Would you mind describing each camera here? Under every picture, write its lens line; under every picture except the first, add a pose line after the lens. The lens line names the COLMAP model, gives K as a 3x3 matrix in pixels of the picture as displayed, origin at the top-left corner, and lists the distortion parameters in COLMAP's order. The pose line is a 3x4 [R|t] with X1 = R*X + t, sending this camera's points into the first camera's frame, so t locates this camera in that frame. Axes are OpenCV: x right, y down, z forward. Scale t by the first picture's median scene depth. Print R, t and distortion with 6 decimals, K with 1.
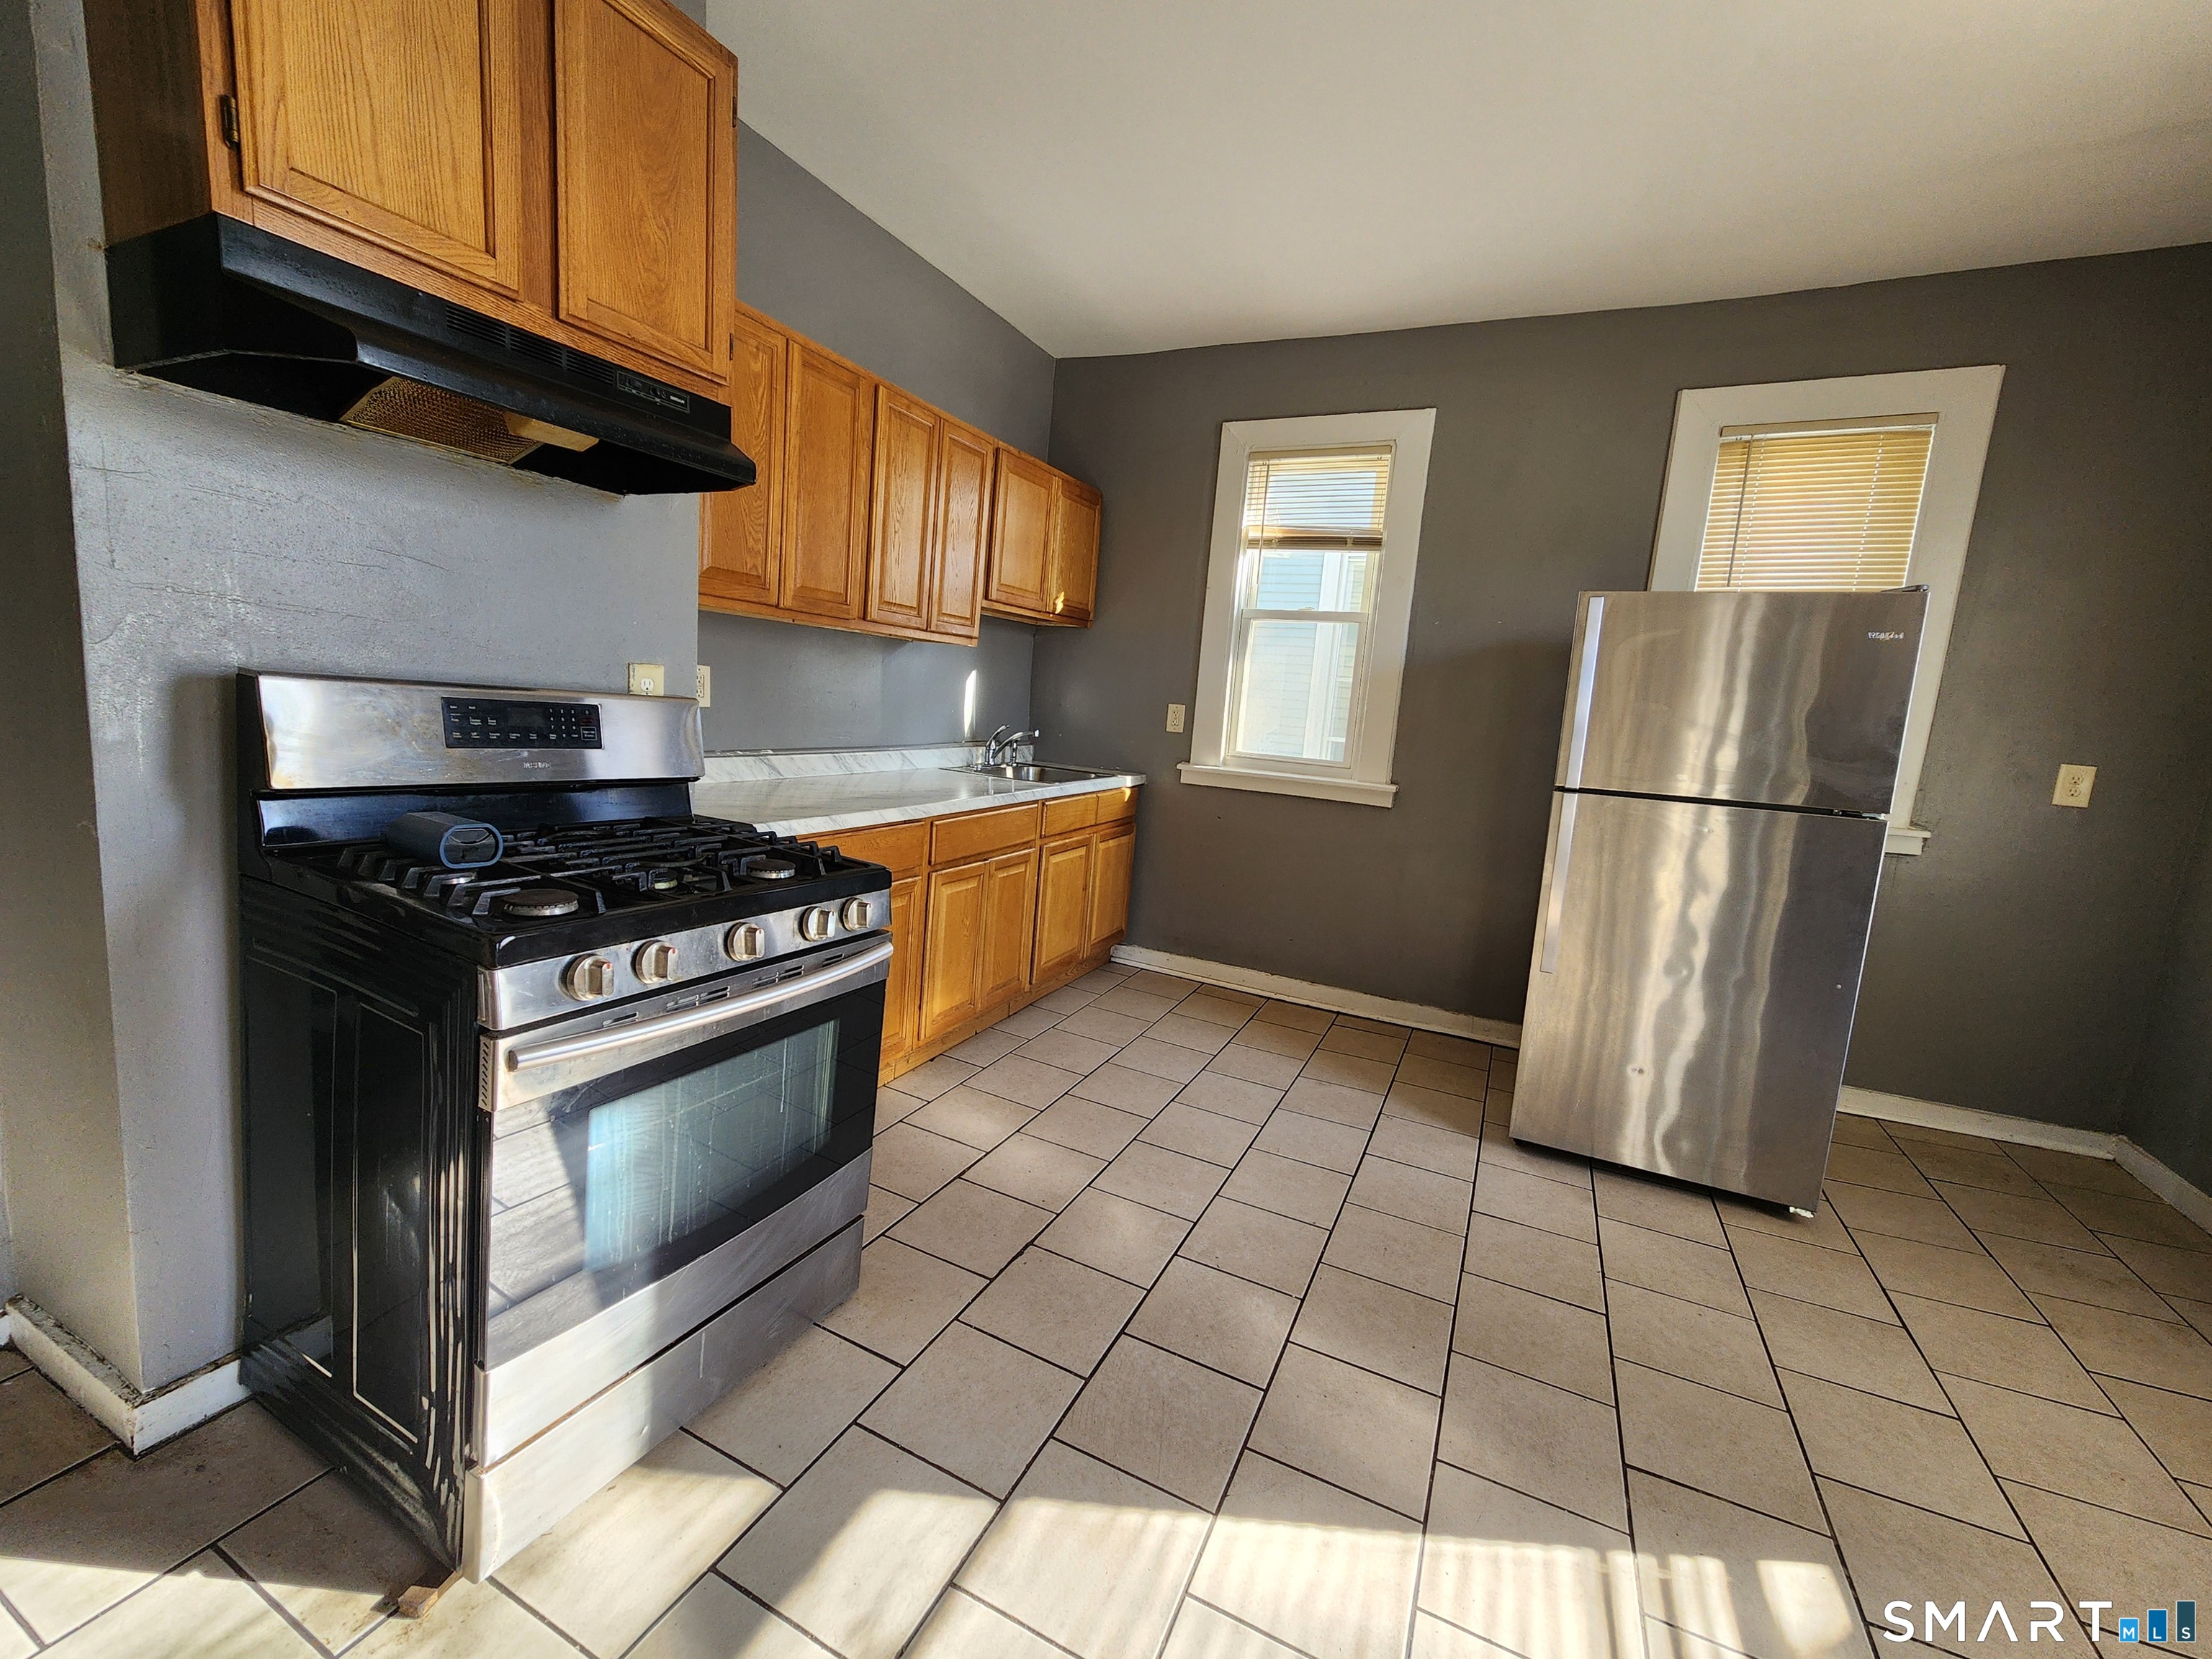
lens RADIAL K [[902.7, 0, 1110.4], [0, 902.7, 814.6], [0, 0, 1]] dist [-0.003681, -0.000651]
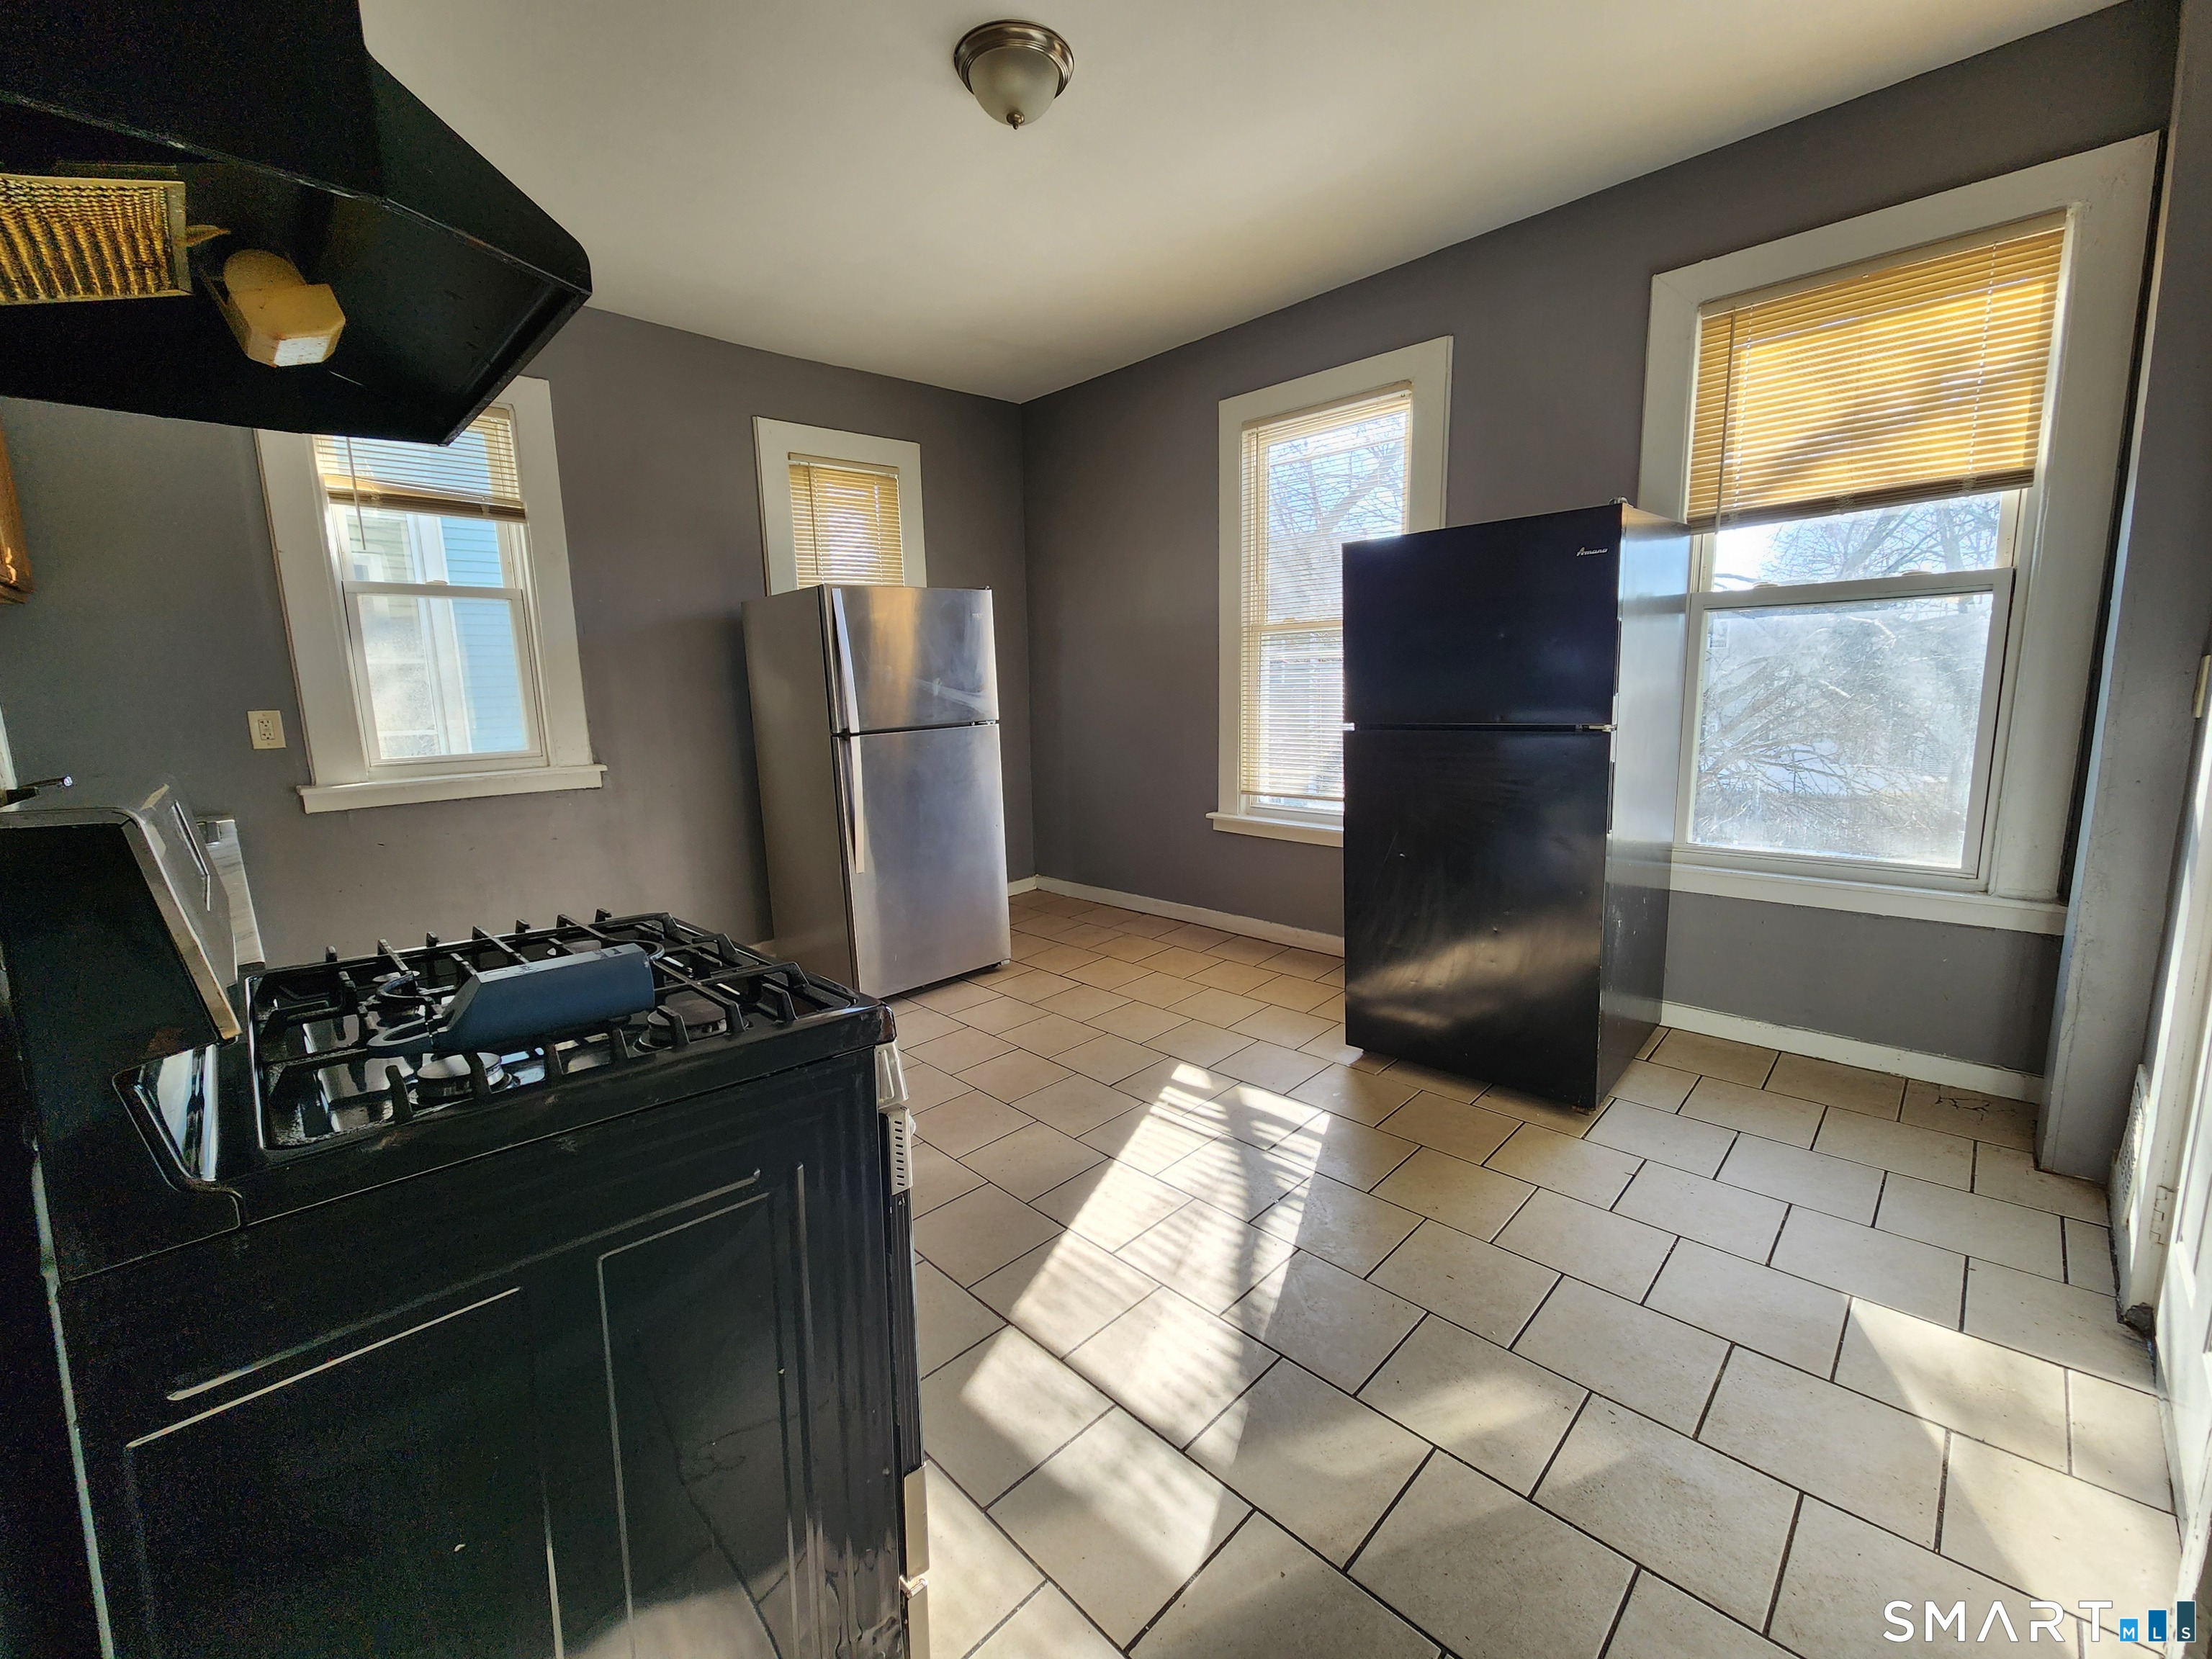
lens RADIAL K [[902.7, 0, 1085.7], [0, 902.7, 822.8], [0, 0, 1]] dist [-0.003681, -0.000651]
pose [[0.334498, -0.231081, 0.913626, -0.556471], [0.167146, 0.968648, 0.183802, -0.080934], [-0.927455, 0.091228, 0.362635, 0.179101]]
